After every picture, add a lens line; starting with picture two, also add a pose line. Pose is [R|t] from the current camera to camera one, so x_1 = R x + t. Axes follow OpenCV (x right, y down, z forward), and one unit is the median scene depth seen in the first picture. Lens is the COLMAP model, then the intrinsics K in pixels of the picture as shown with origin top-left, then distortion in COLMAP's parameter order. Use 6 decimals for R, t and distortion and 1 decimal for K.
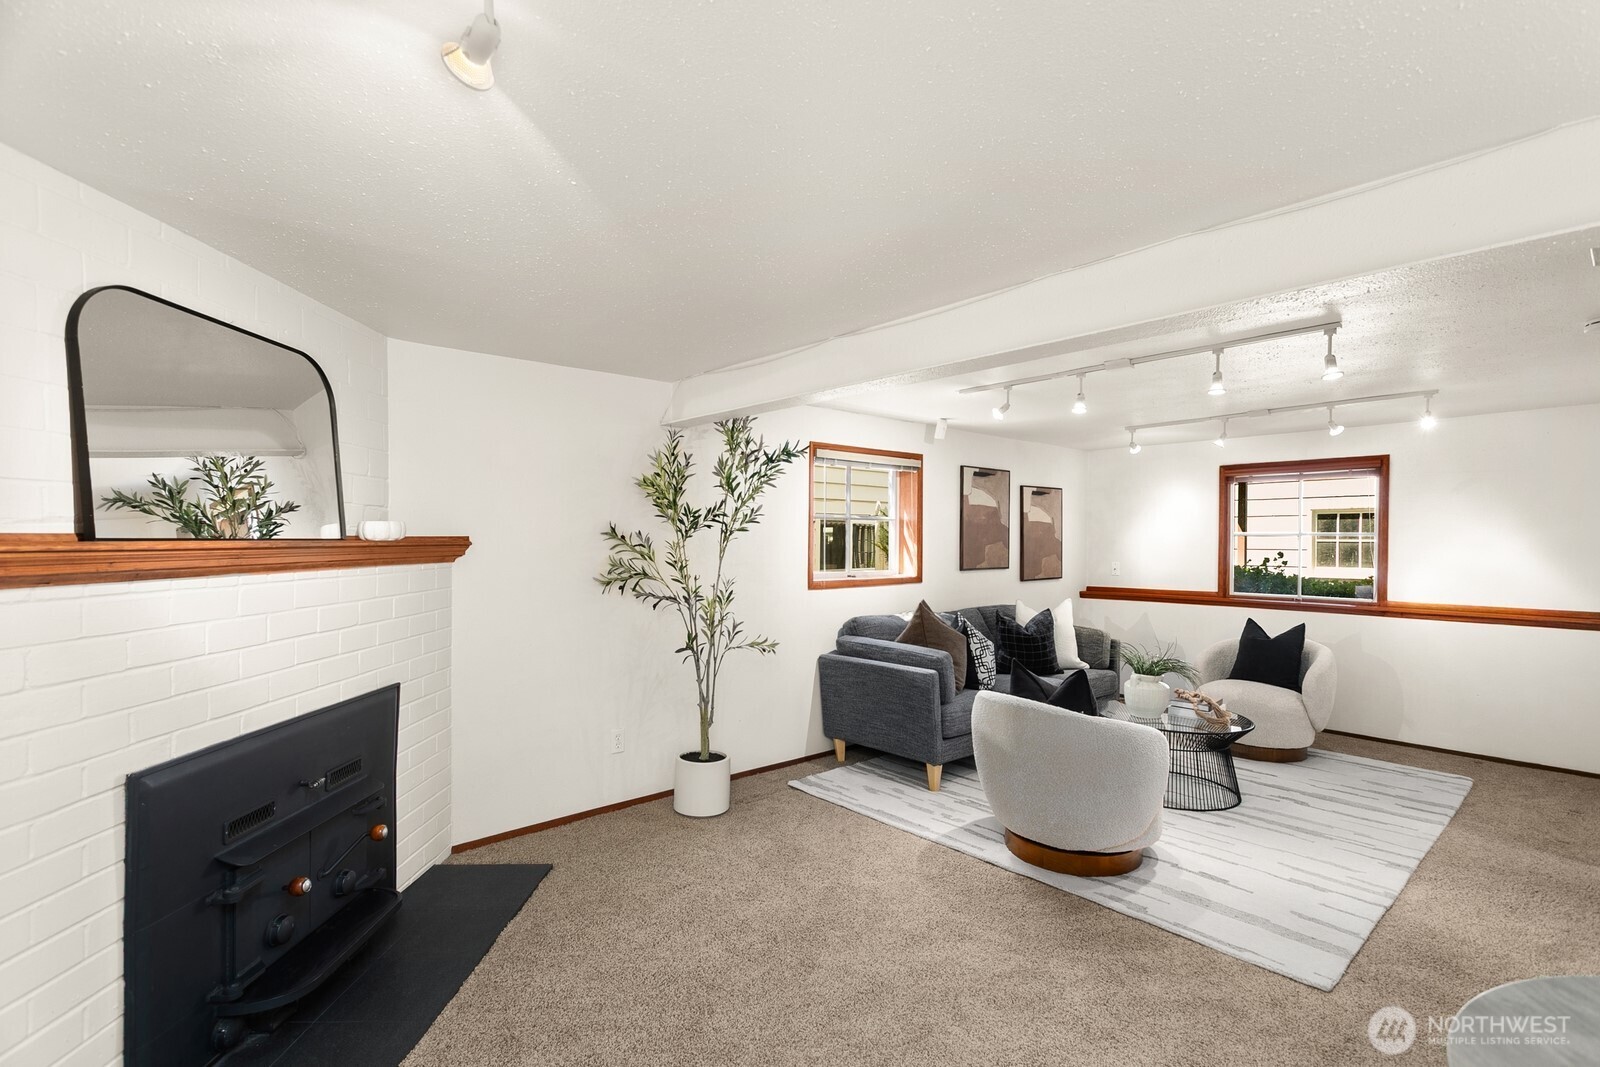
lens RADIAL K [[757.3, 0, 800.0], [0, 757.3, 533.5], [0, 0, 1]] dist [-0.001048, -0.000075]
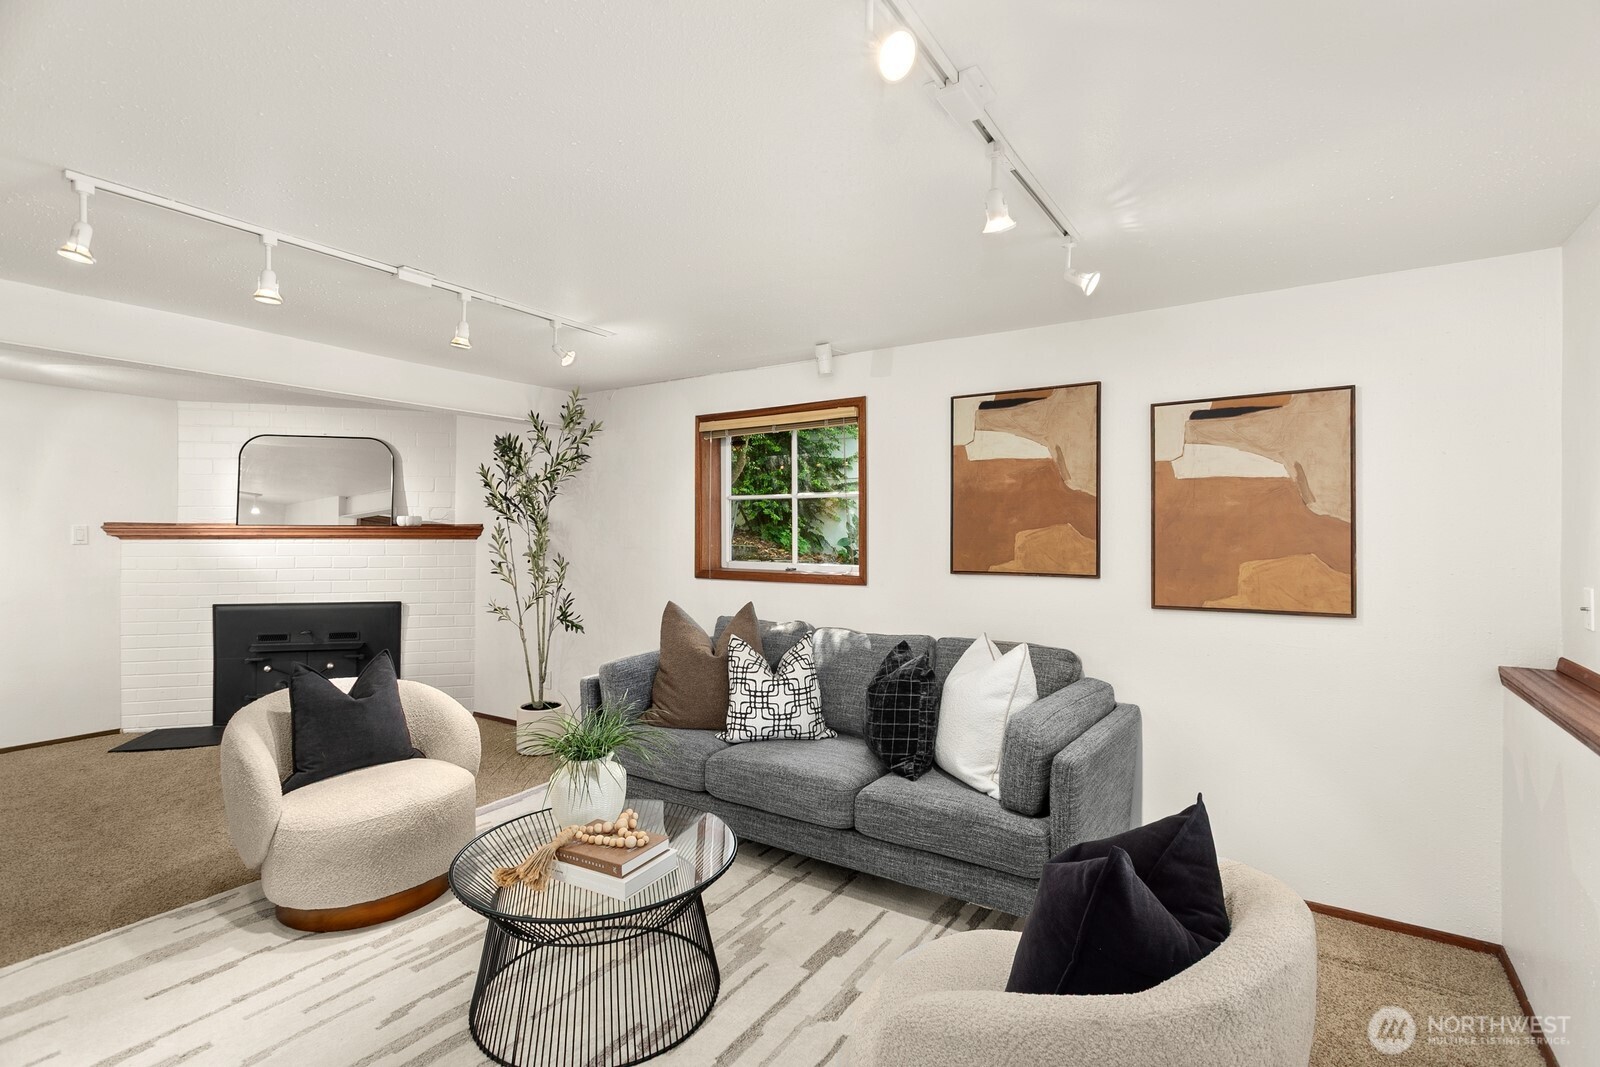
lens RADIAL K [[739.4, 0, 800.0], [0, 739.4, 533.5], [0, 0, 1]] dist [-0.000432, 0.000063]
pose [[0.263712, -0.000940, -0.964601, 0.813368], [0.006081, 0.999981, 0.000688, 0.018026], [0.964582, -0.006047, 0.263713, 0.799269]]
